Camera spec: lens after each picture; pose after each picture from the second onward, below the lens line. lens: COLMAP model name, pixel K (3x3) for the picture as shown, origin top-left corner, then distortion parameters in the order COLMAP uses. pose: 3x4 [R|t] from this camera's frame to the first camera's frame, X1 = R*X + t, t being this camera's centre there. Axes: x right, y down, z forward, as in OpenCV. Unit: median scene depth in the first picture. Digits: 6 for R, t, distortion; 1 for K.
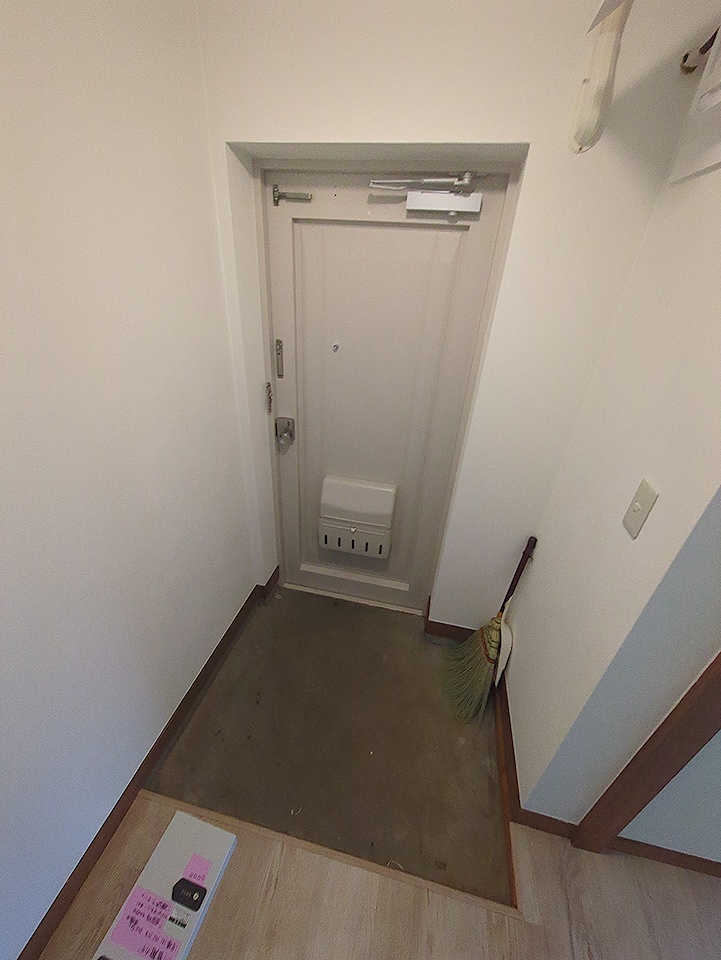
lens RADIAL K [[378.0, 0, 357.6], [0, 378.0, 478.2], [0, 0, 1]] dist [-0.006005, 0.002127]
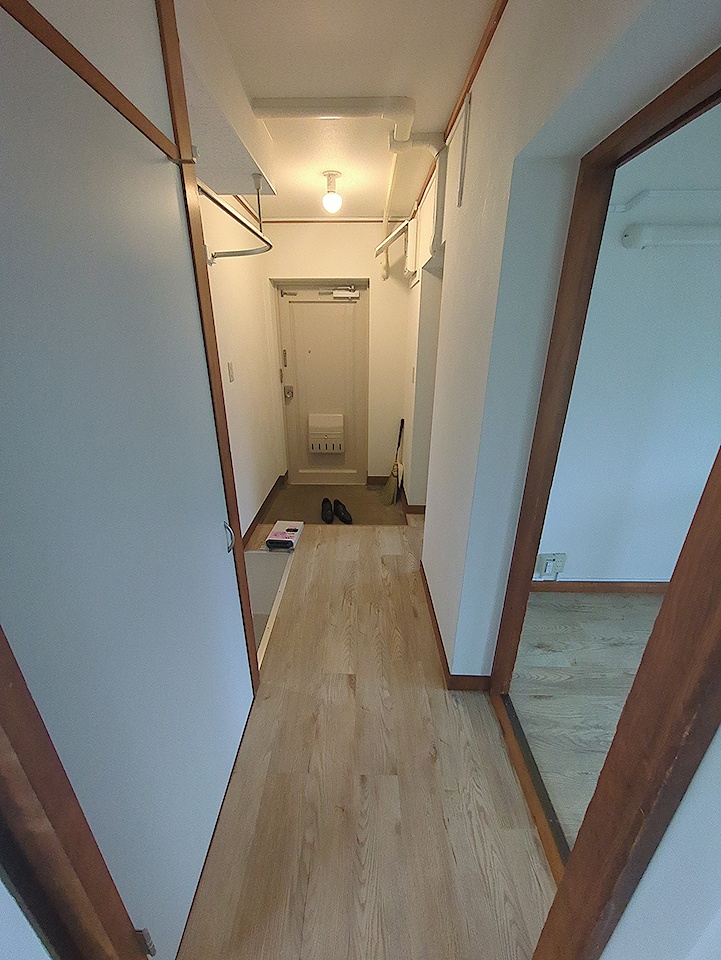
lens RADIAL K [[378.0, 0, 359.9], [0, 378.0, 479.9], [0, 0, 1]] dist [-0.006005, 0.002127]
pose [[0.976204, -0.126499, 0.176133, -0.260777], [0.147993, 0.982310, -0.114742, 0.735215], [-0.158503, 0.138078, 0.977656, -1.199263]]
